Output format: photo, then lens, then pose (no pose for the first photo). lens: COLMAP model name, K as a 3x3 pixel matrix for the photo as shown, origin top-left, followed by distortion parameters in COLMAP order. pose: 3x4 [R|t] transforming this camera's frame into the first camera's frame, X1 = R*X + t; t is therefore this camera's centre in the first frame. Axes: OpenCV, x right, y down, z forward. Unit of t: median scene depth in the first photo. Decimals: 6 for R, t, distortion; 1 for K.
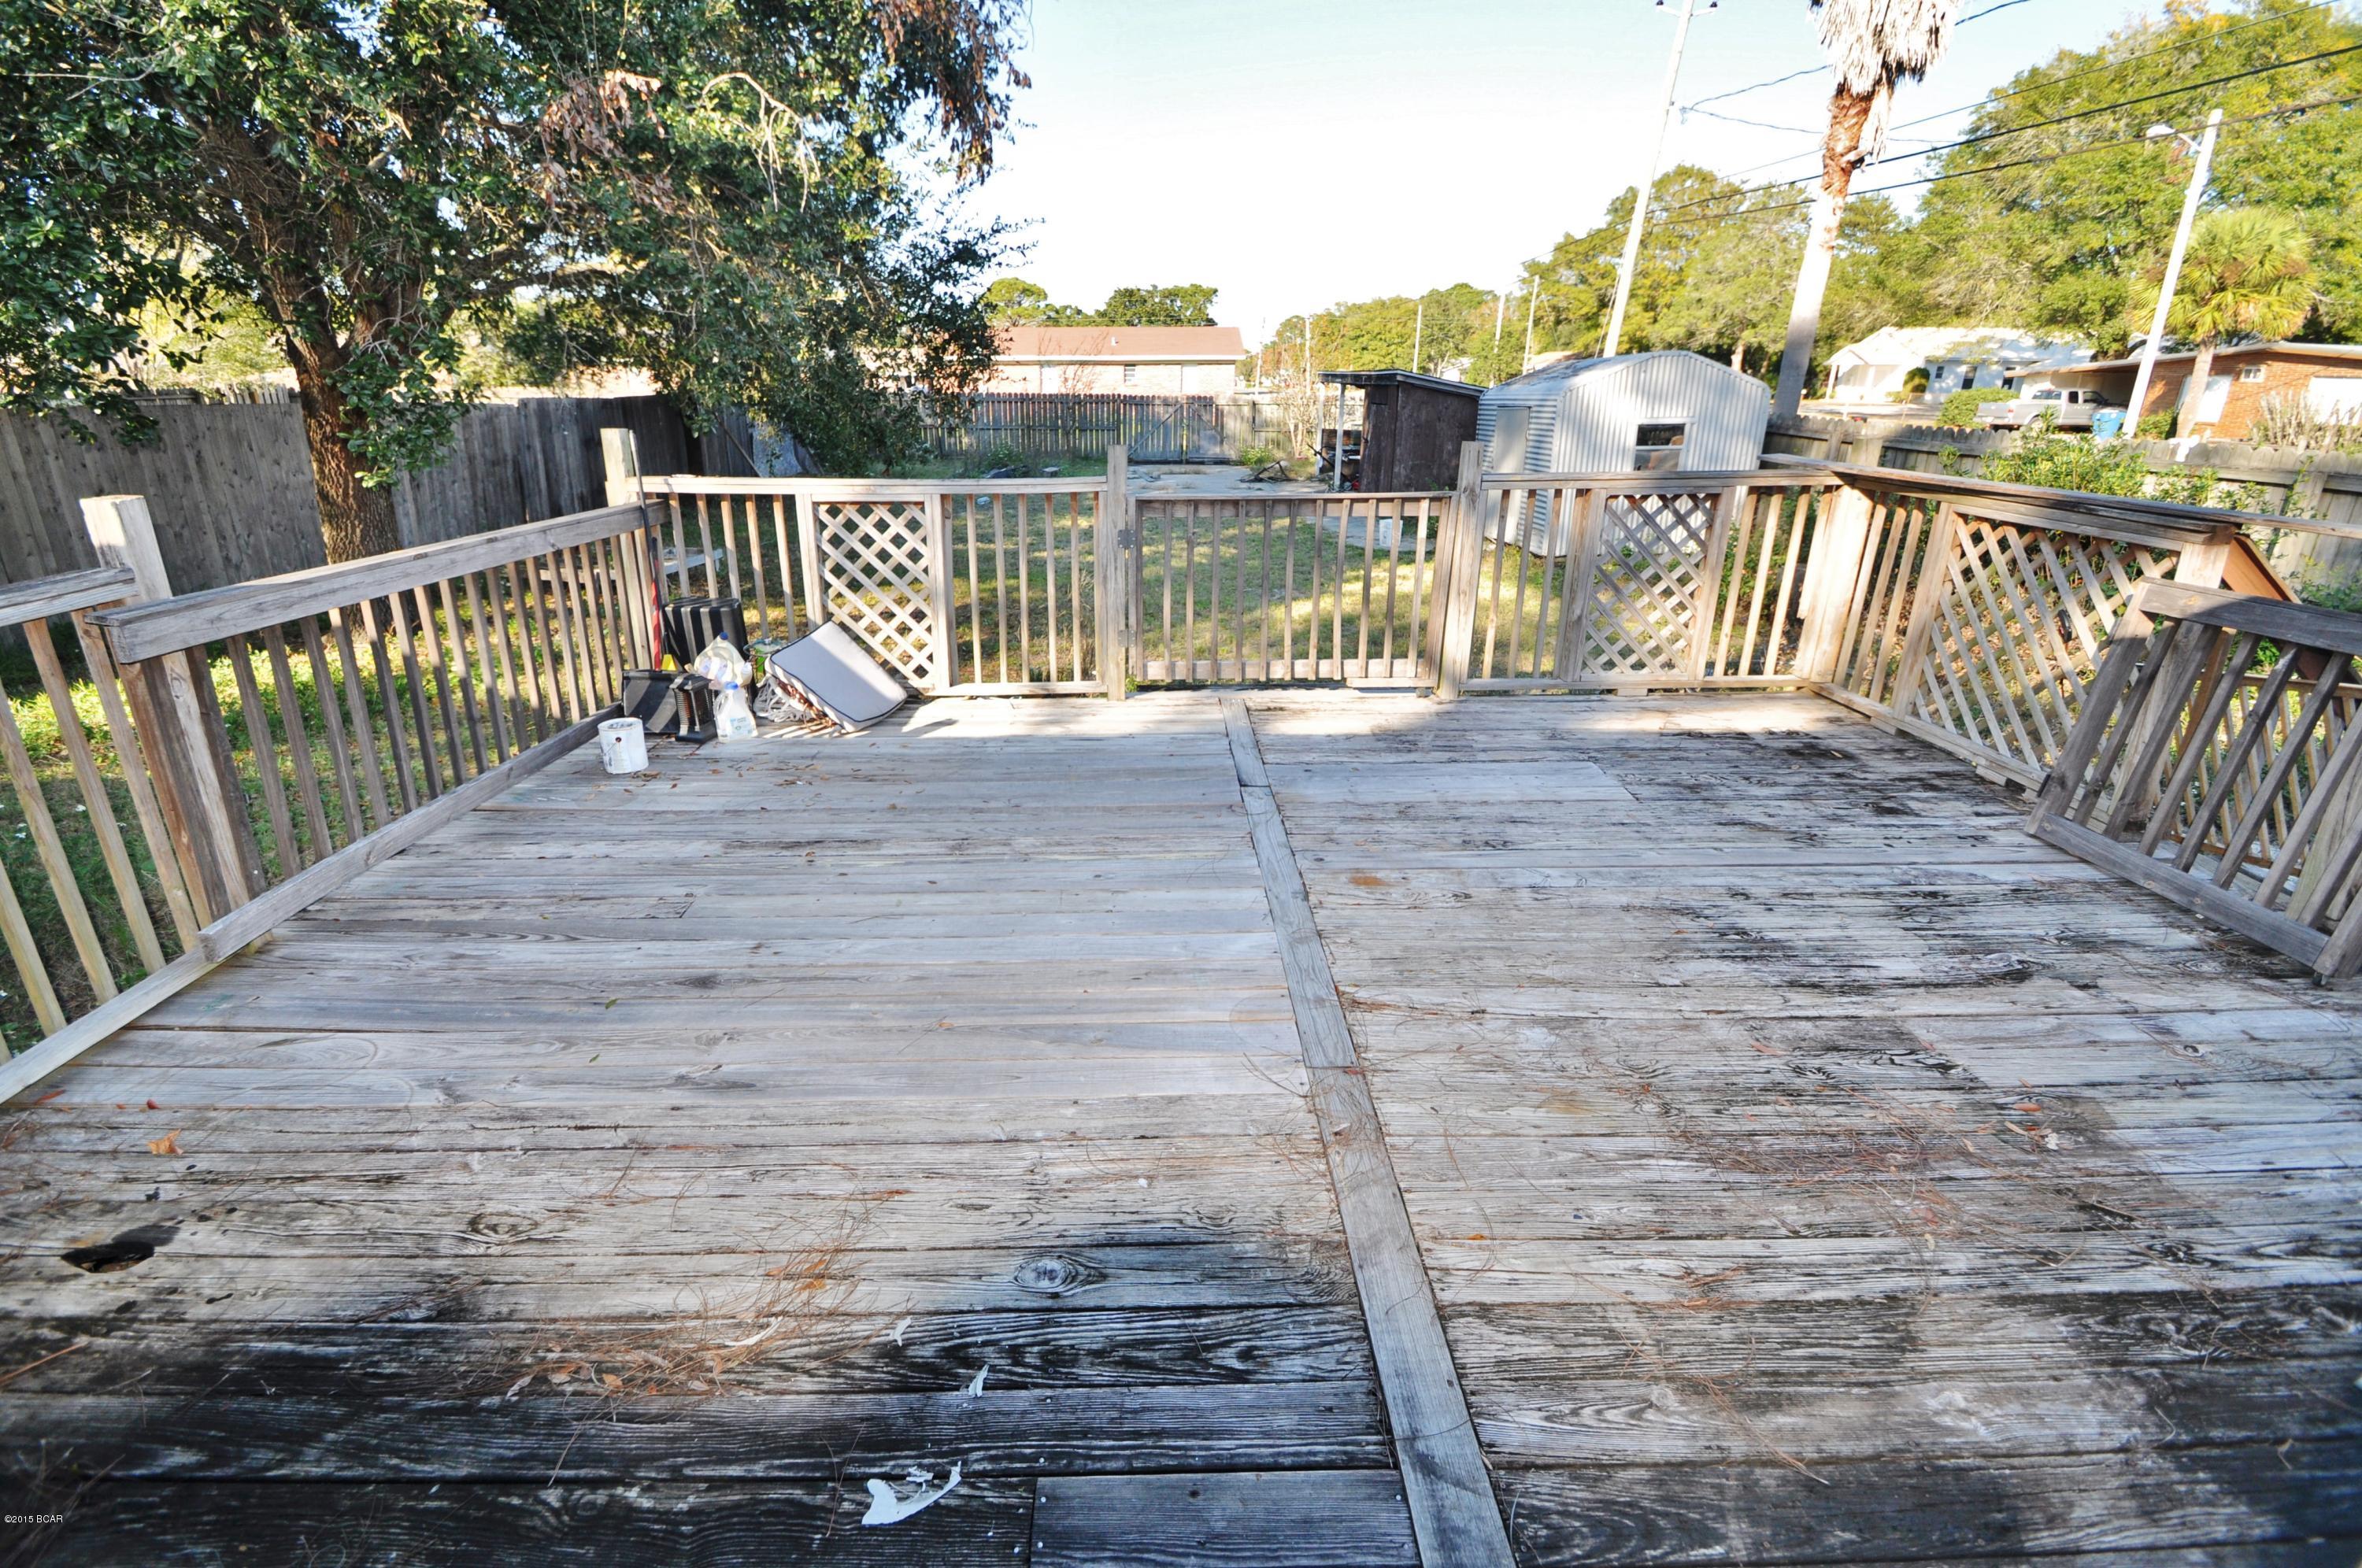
lens RADIAL K [[1068.7, 0, 1172.5], [0, 1068.7, 783.5], [0, 0, 1]] dist [-0.002739, -0.000952]
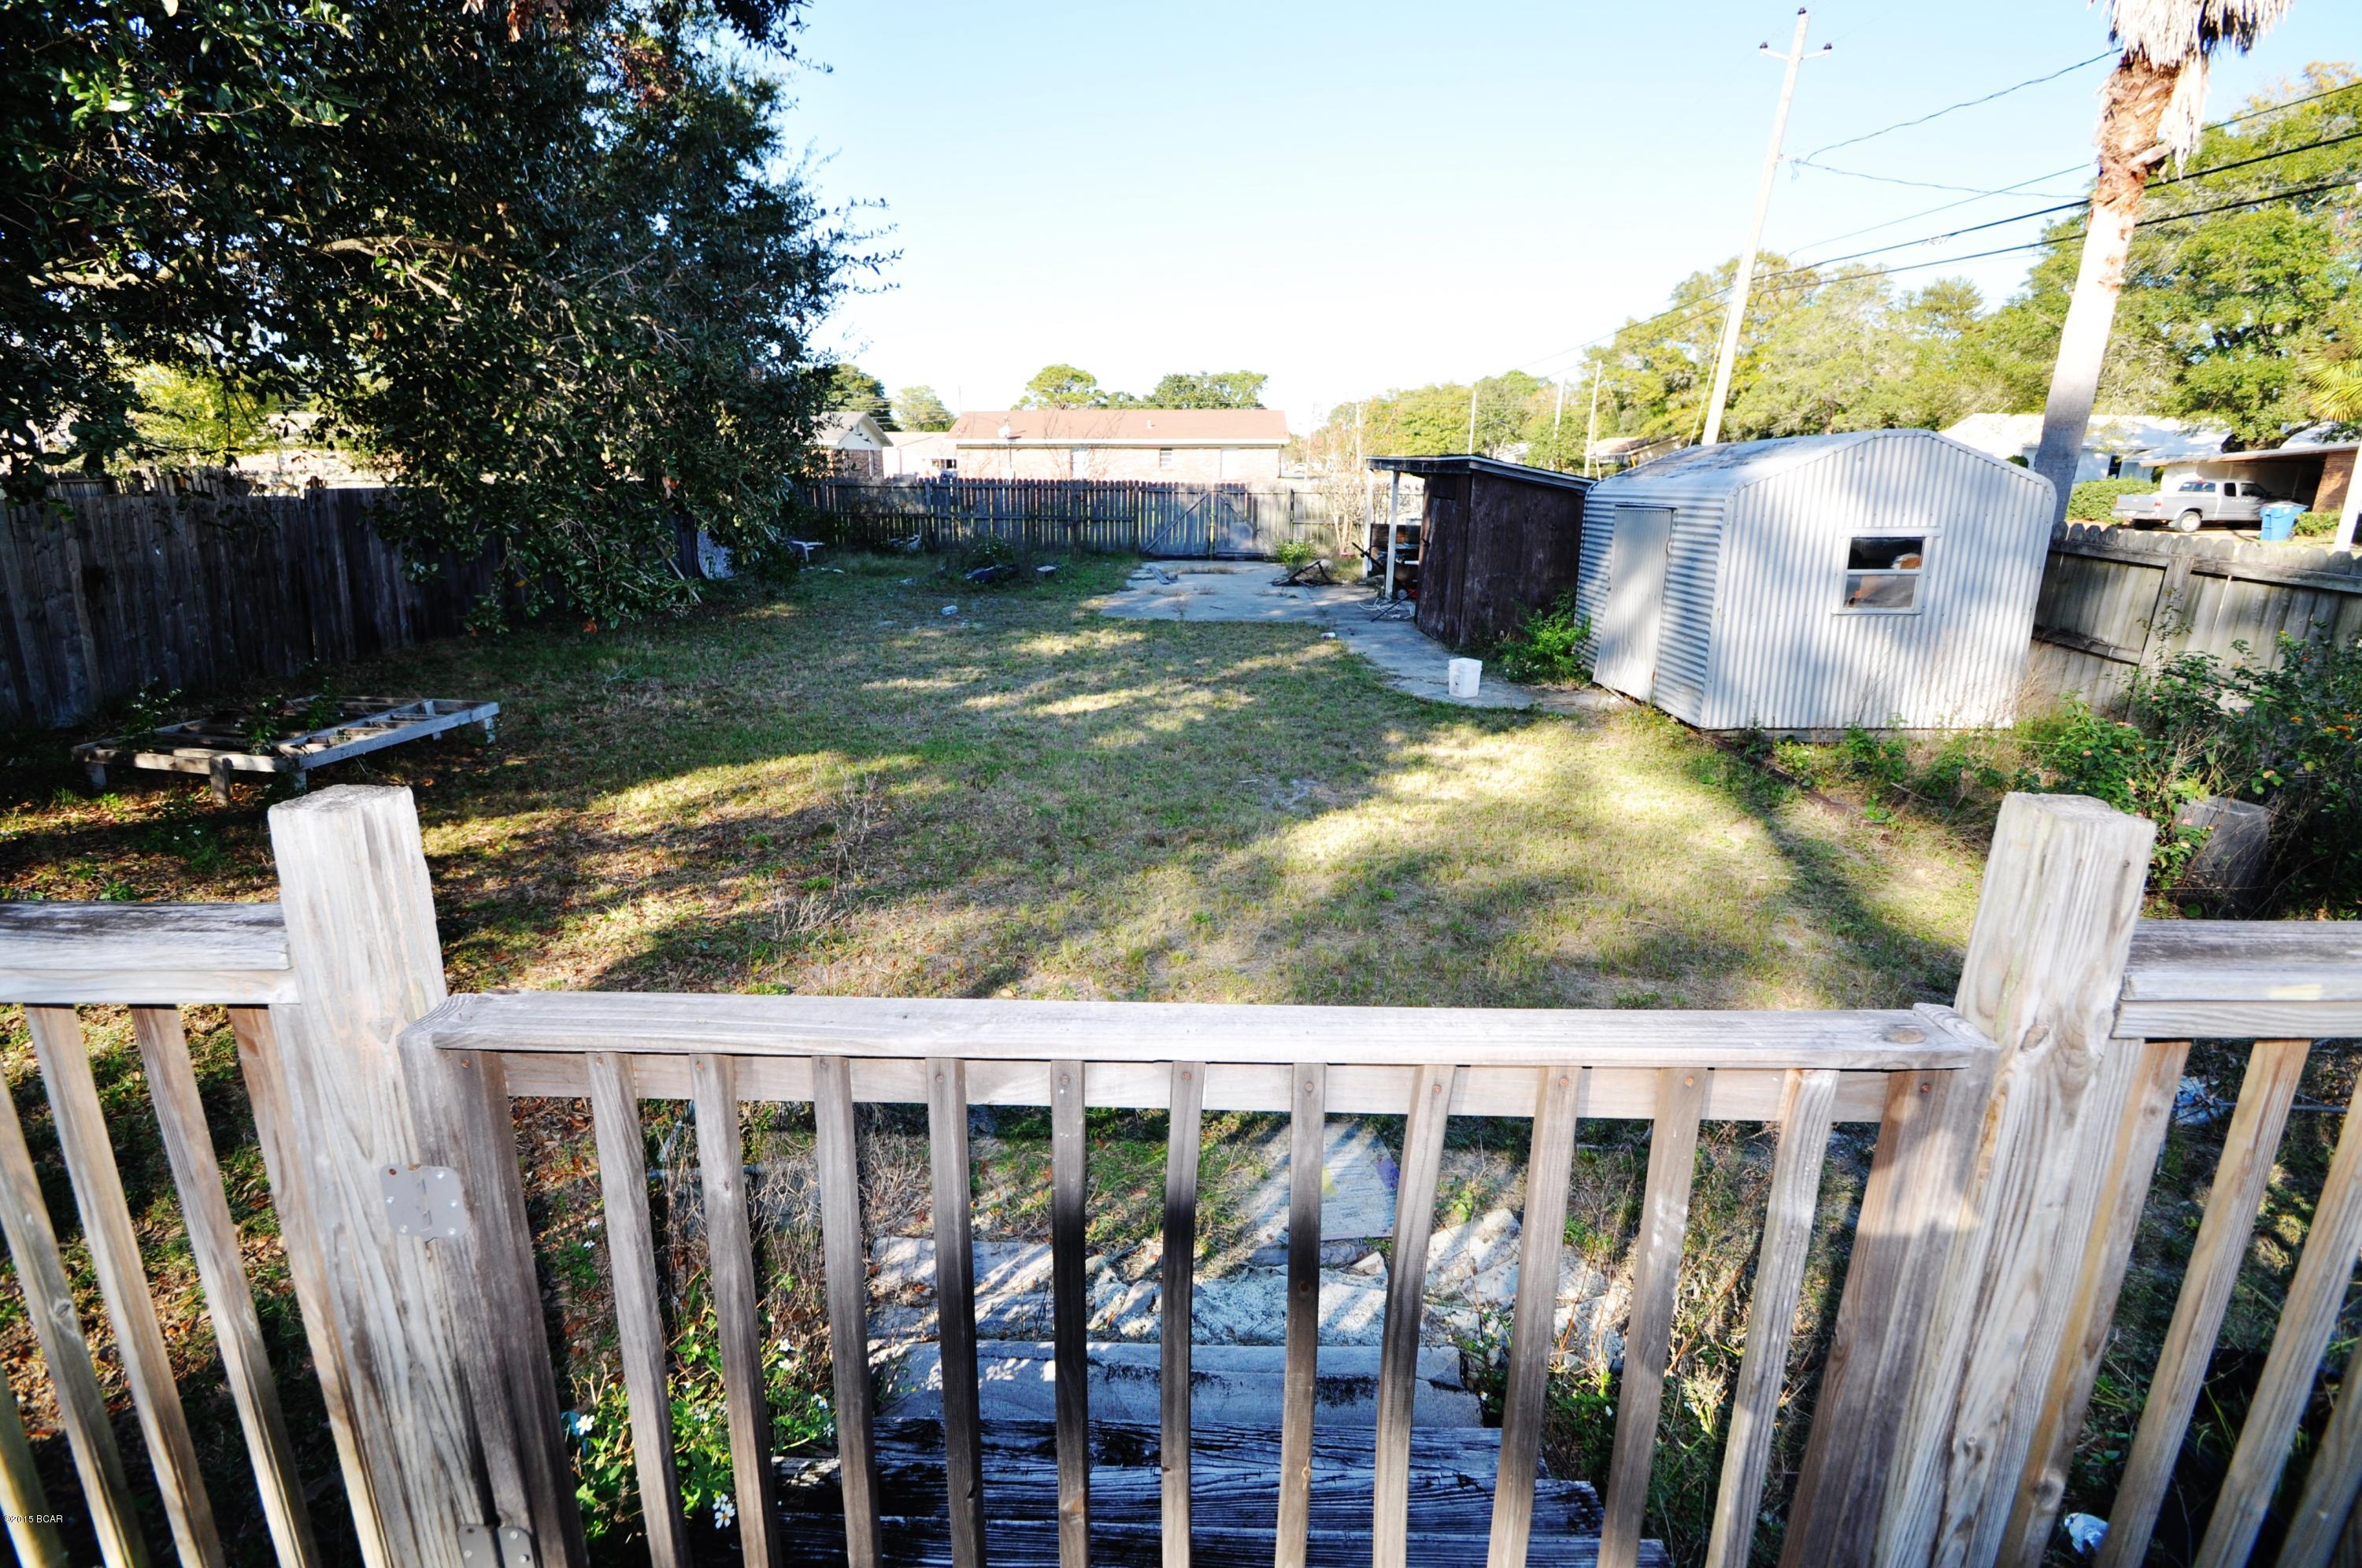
lens RADIAL K [[1068.7, 0, 1182.4], [0, 1068.7, 770.9], [0, 0, 1]] dist [-0.002739, -0.000952]
pose [[0.999187, 0.016038, -0.036991, 0.017396], [-0.018988, 0.996547, -0.080828, -0.045351], [0.035567, 0.081464, 0.996041, 0.117469]]
